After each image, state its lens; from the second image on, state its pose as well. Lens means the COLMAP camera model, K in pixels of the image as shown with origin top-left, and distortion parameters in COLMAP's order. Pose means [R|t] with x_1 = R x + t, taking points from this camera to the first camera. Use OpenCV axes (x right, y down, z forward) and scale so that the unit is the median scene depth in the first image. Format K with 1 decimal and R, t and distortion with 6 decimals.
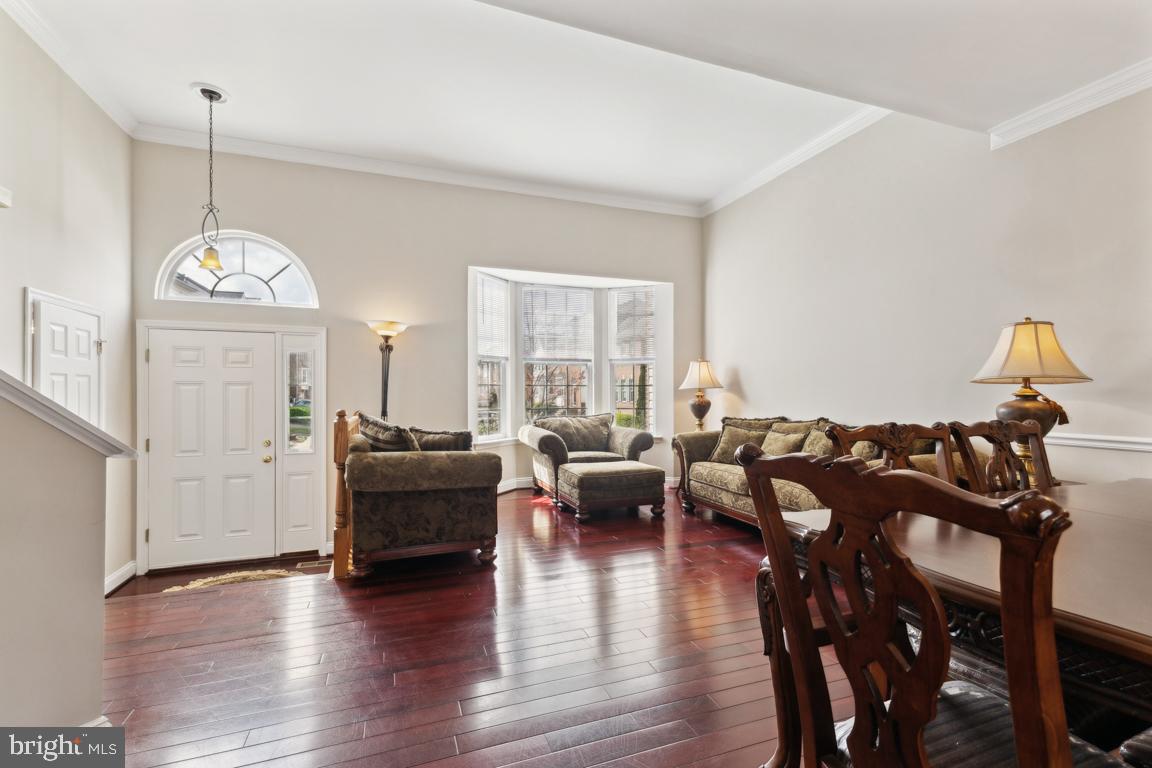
lens RADIAL K [[521.5, 0, 580.1], [0, 521.5, 384.6], [0, 0, 1]] dist [0.014931, -0.000349]
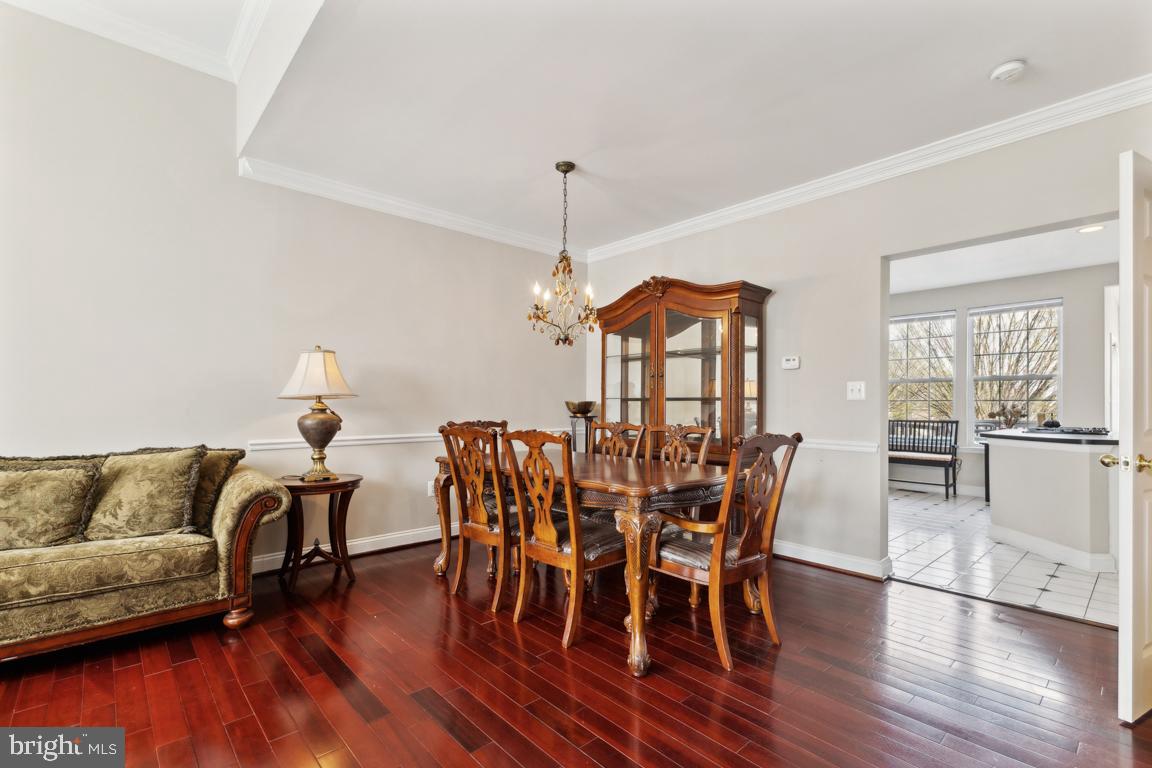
lens RADIAL K [[521.5, 0, 581.2], [0, 521.5, 395.0], [0, 0, 1]] dist [0.014931, -0.000349]
pose [[-0.376151, 0.012679, 0.926472, -0.328253], [-0.020472, 0.999549, -0.021991, 0.001032], [-0.926332, -0.027239, -0.375721, 0.562744]]
